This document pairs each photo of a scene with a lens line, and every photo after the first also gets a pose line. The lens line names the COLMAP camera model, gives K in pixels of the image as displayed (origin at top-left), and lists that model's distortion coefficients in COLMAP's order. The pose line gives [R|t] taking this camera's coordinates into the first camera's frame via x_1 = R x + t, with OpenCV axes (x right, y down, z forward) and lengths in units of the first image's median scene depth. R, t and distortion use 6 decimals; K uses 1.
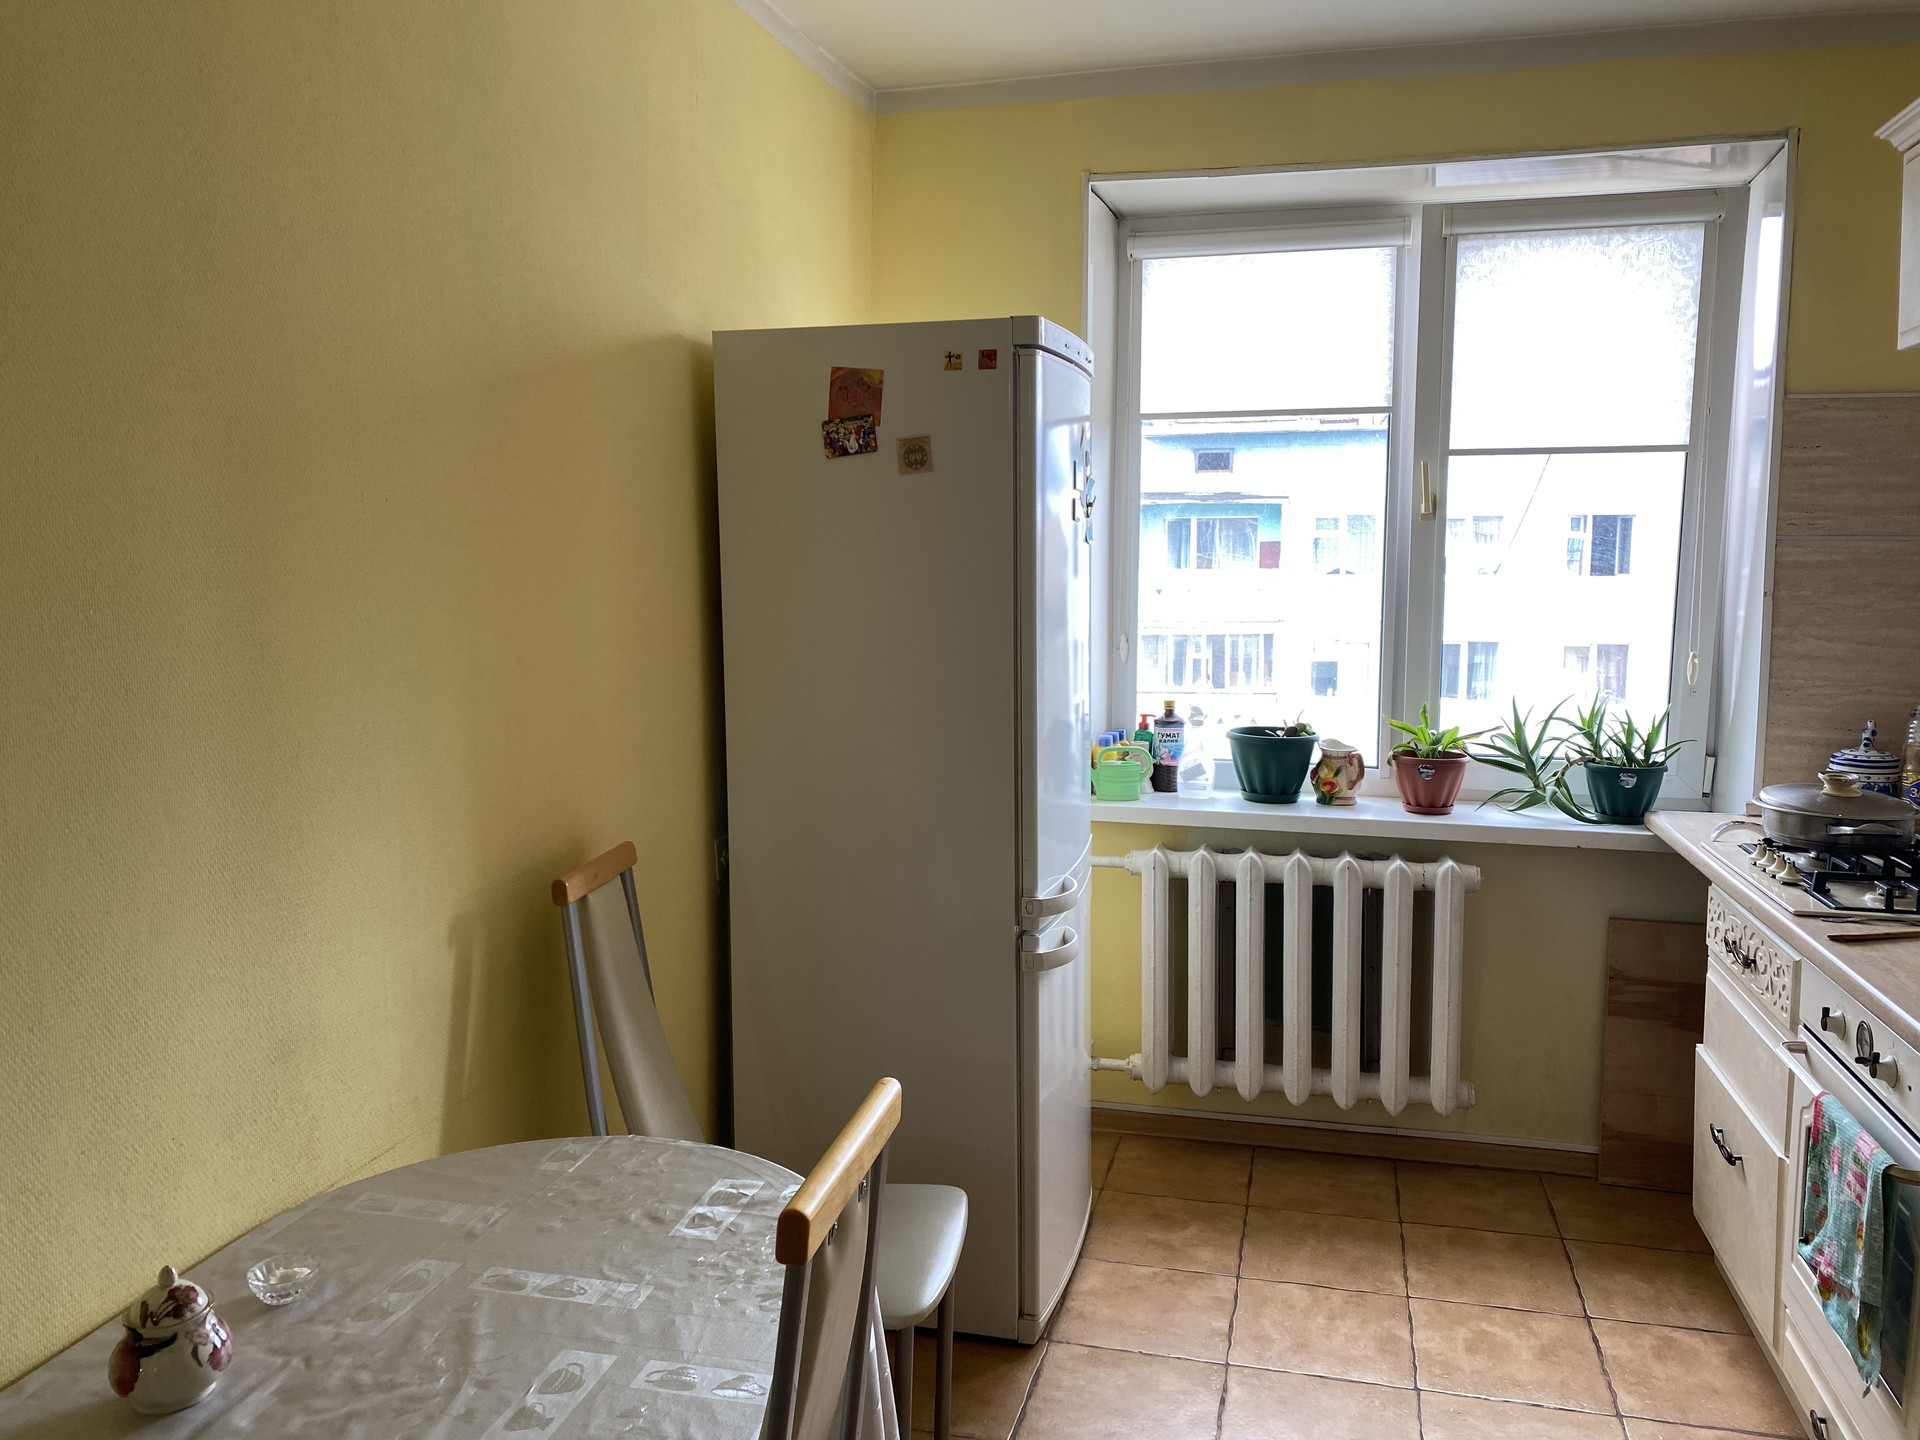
lens RADIAL K [[1460.0, 0, 959.9], [0, 1460.0, 713.0], [0, 0, 1]] dist [0.045447, -0.050887]
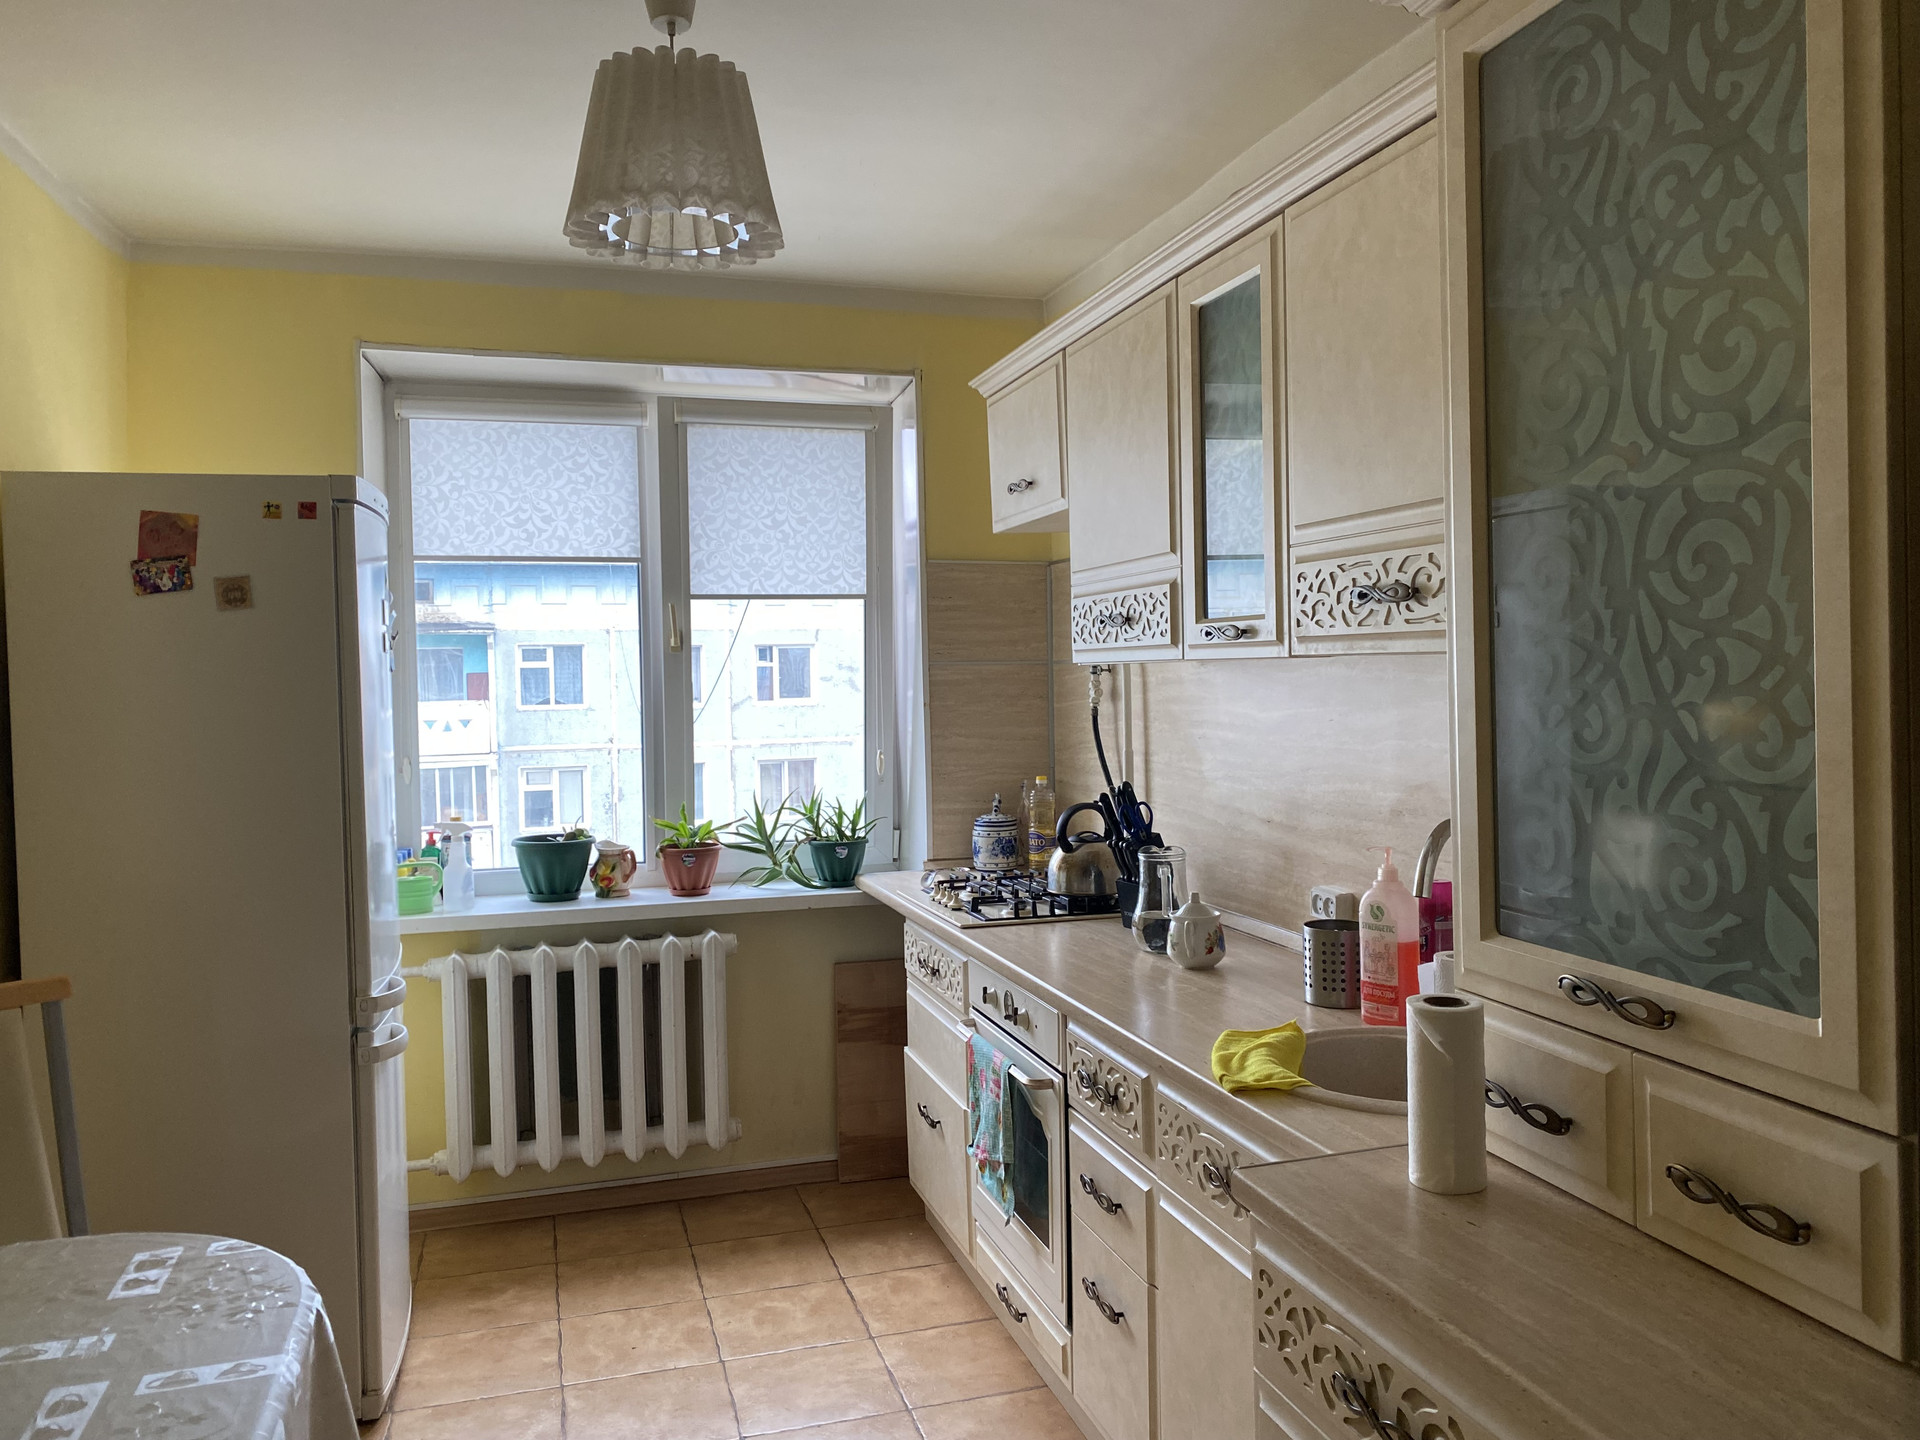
lens RADIAL K [[1456.0, 0, 961.1], [0, 1456.0, 725.6], [0, 0, 1]] dist [0.050401, -0.086581]
pose [[0.861373, -0.032004, 0.506964, -0.097019], [0.072655, 0.995514, -0.060603, 0.020410], [-0.502750, 0.089035, 0.859834, -0.155766]]
